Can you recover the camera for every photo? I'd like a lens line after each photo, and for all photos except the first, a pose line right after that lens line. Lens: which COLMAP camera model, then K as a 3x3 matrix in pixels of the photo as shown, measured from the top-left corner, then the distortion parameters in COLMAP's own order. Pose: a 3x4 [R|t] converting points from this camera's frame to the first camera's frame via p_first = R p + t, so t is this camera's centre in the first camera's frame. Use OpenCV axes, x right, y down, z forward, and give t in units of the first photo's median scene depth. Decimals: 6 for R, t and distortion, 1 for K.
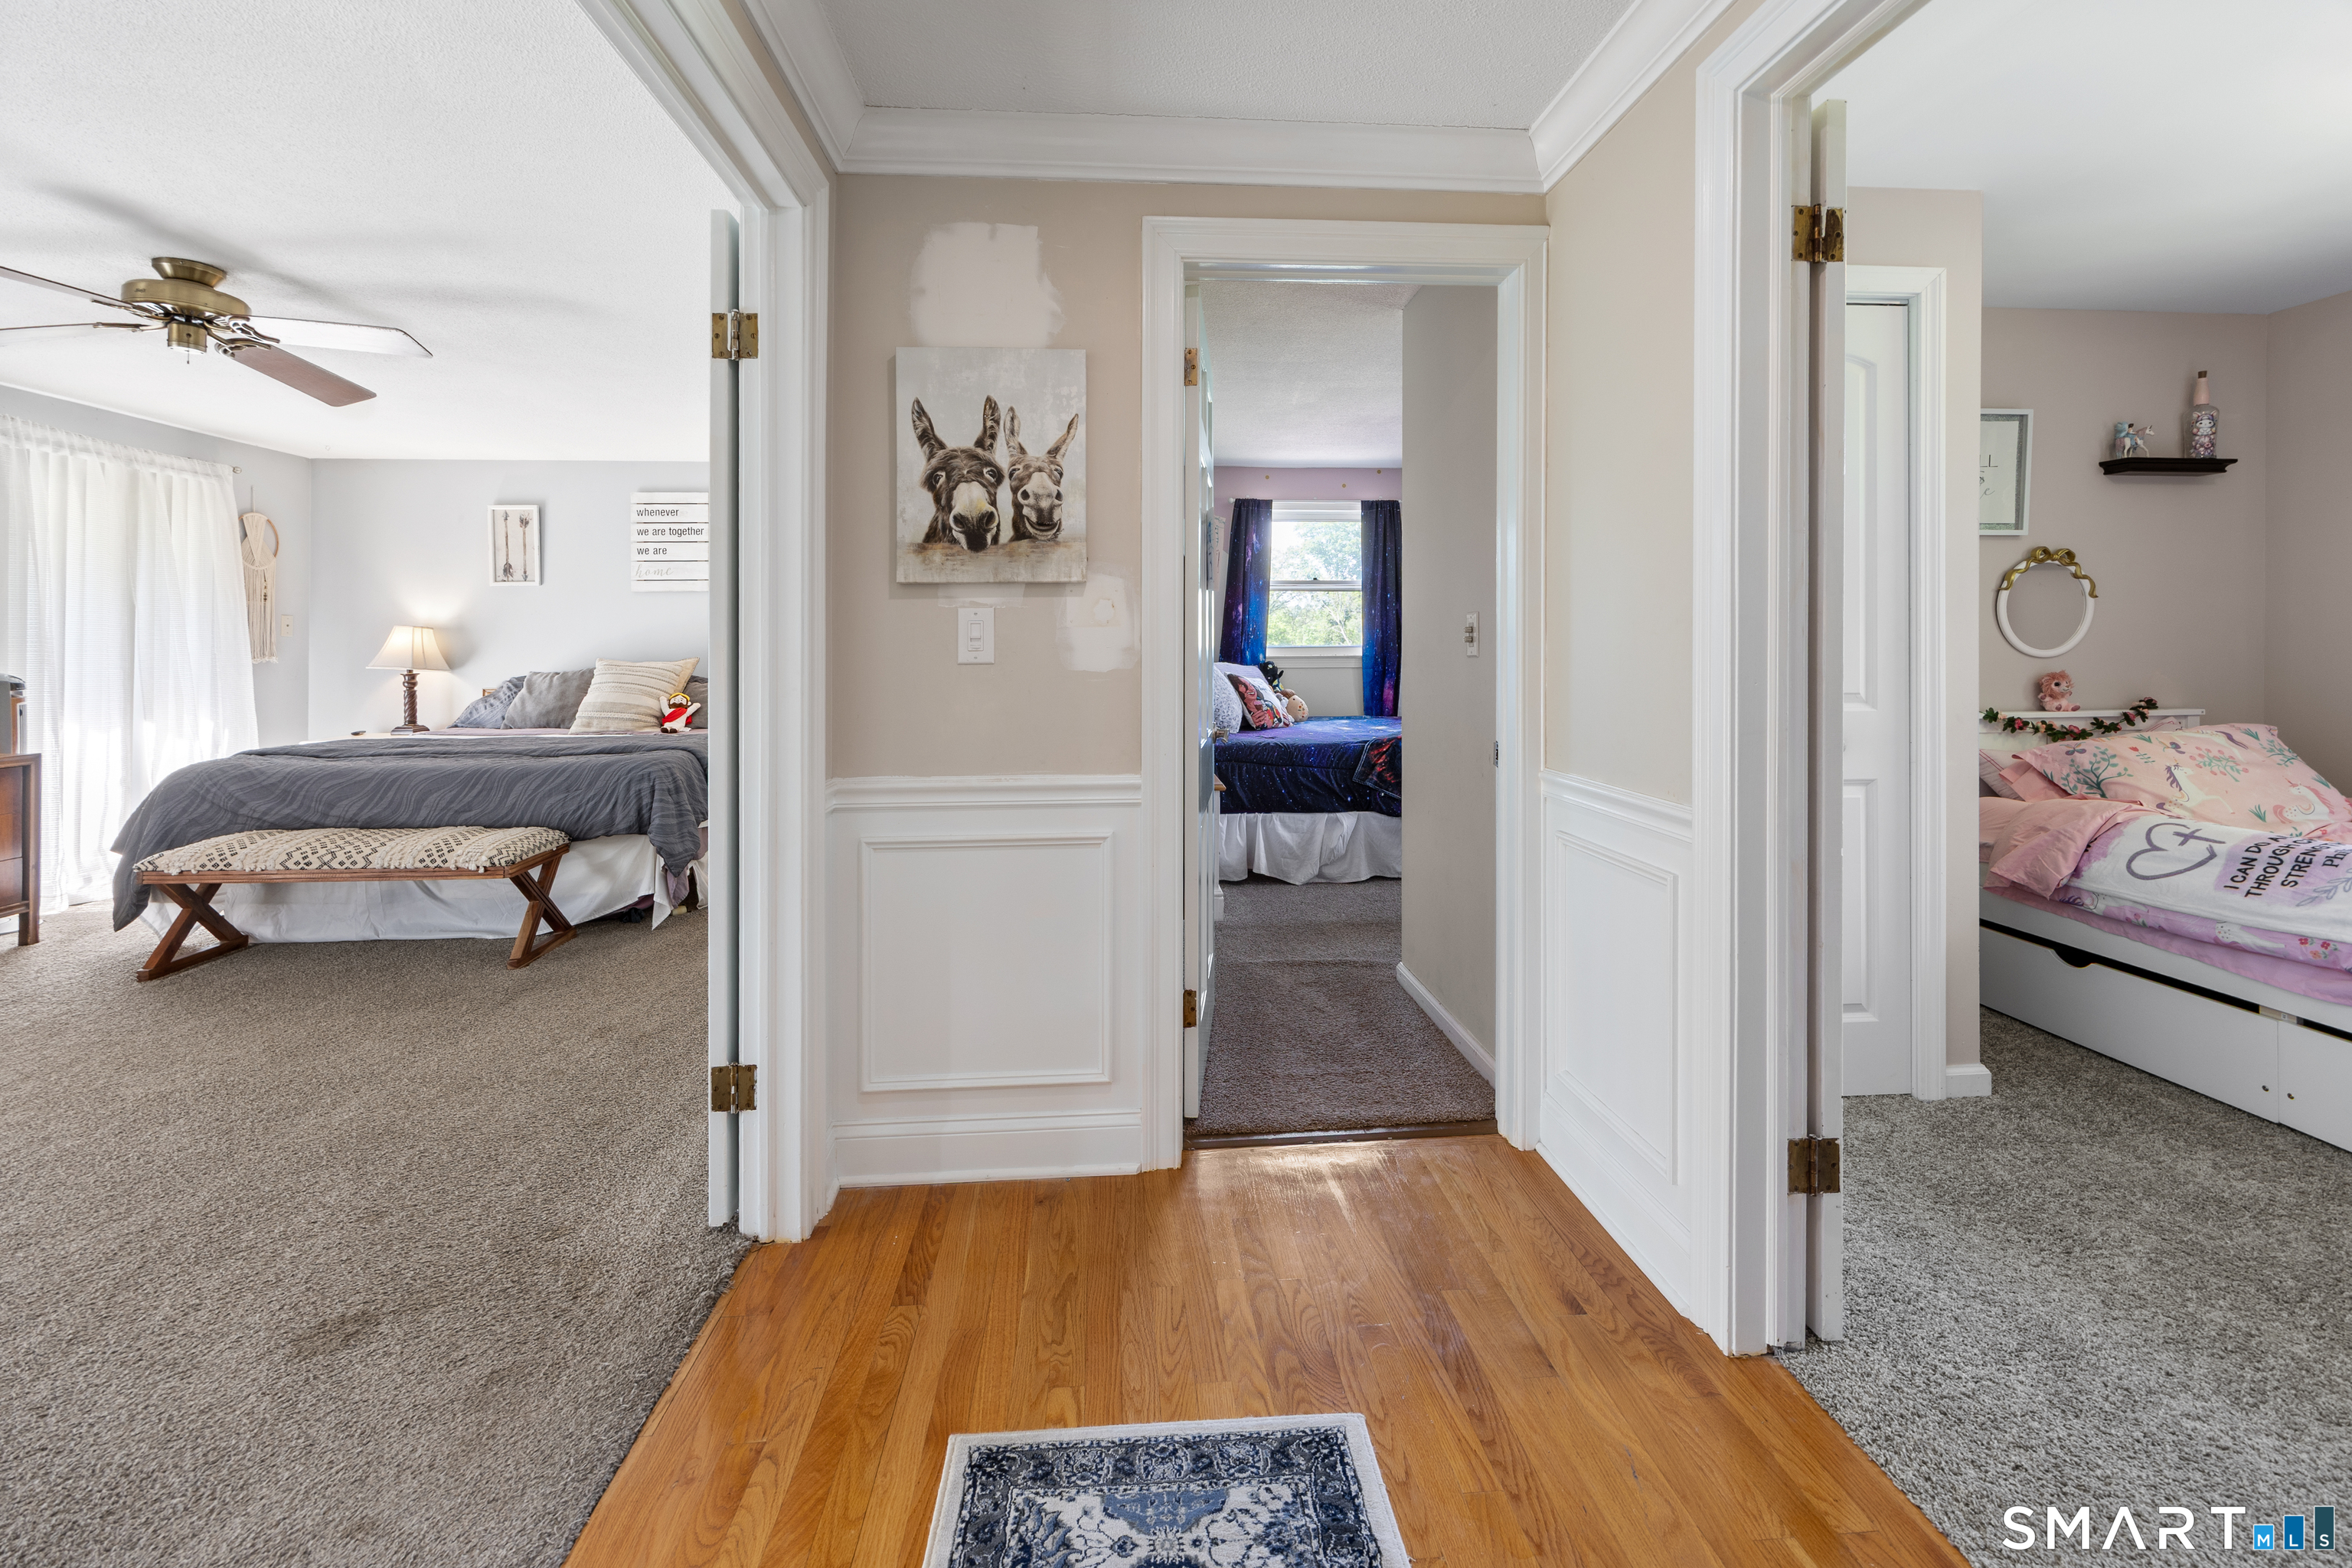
lens RADIAL K [[952.5, 0, 1169.3], [0, 952.5, 640.0], [0, 0, 1]] dist [-0.000021, 0.000041]
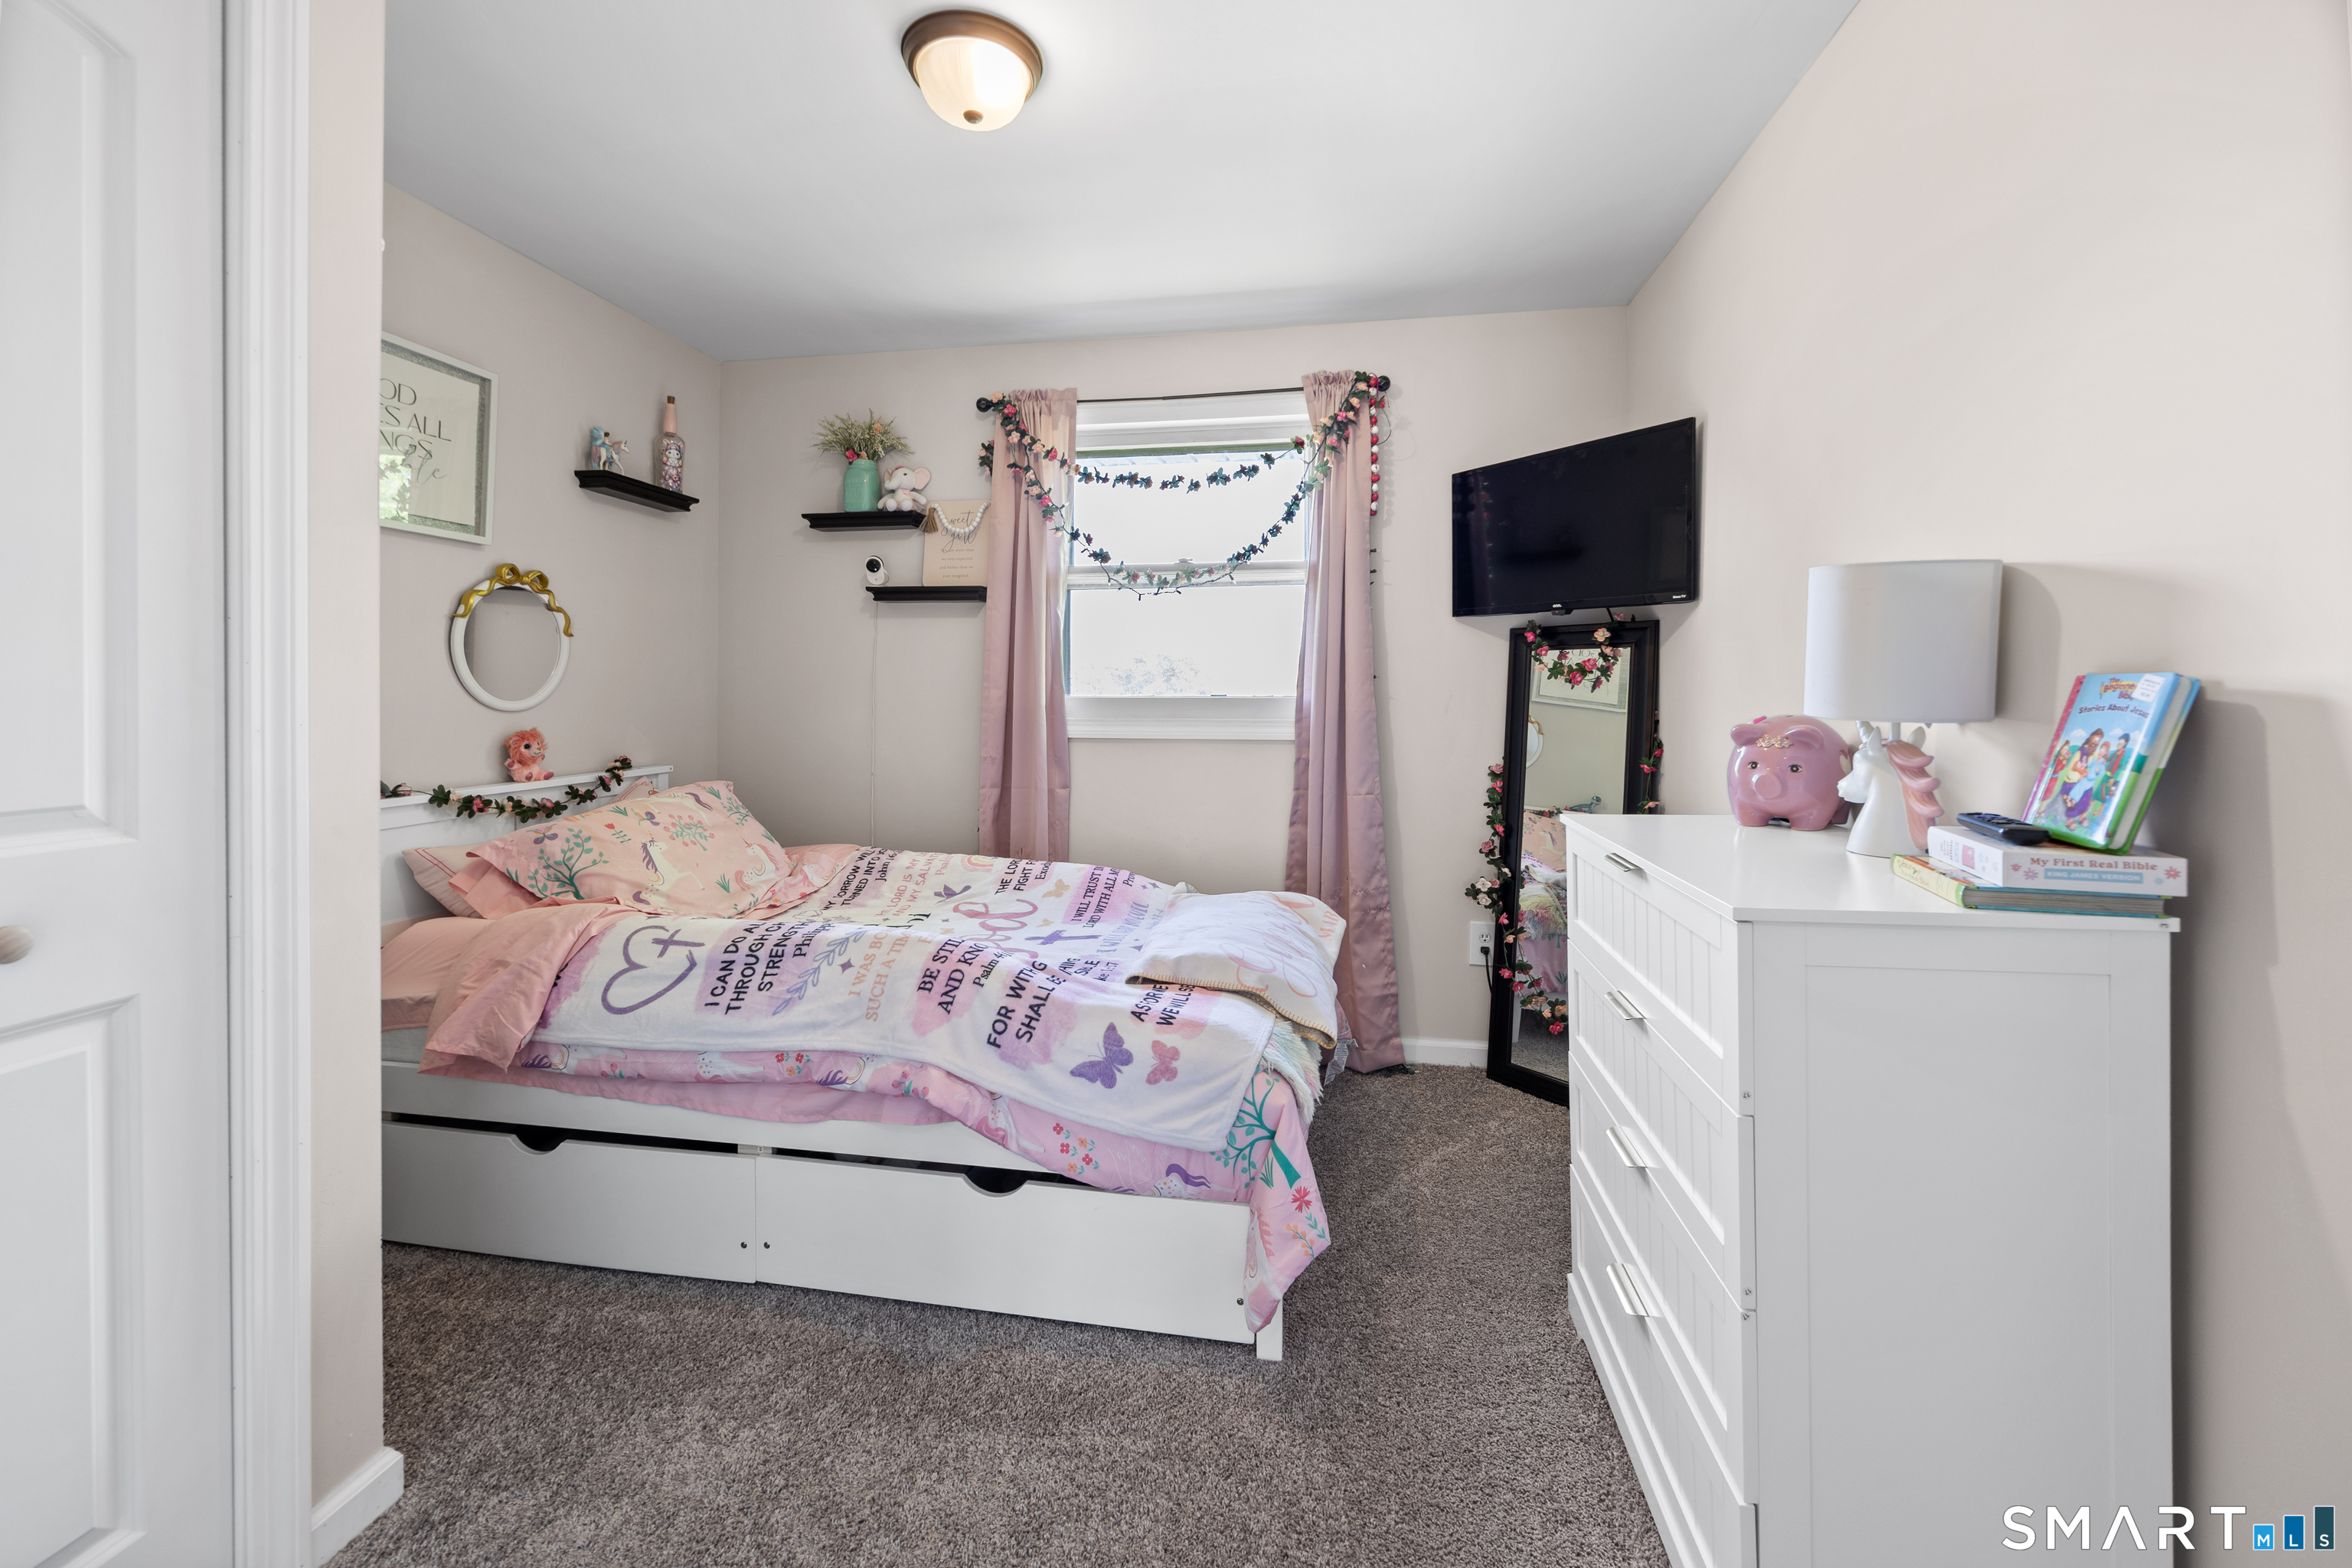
lens RADIAL K [[952.5, 0, 1181.2], [0, 952.5, 710.6], [0, 0, 1]] dist [-0.000021, 0.000041]
pose [[0.234733, -0.011964, 0.971986, 0.359584], [-0.009786, 0.999845, 0.014670, 0.001647], [-0.972011, -0.012955, 0.234580, 0.357621]]
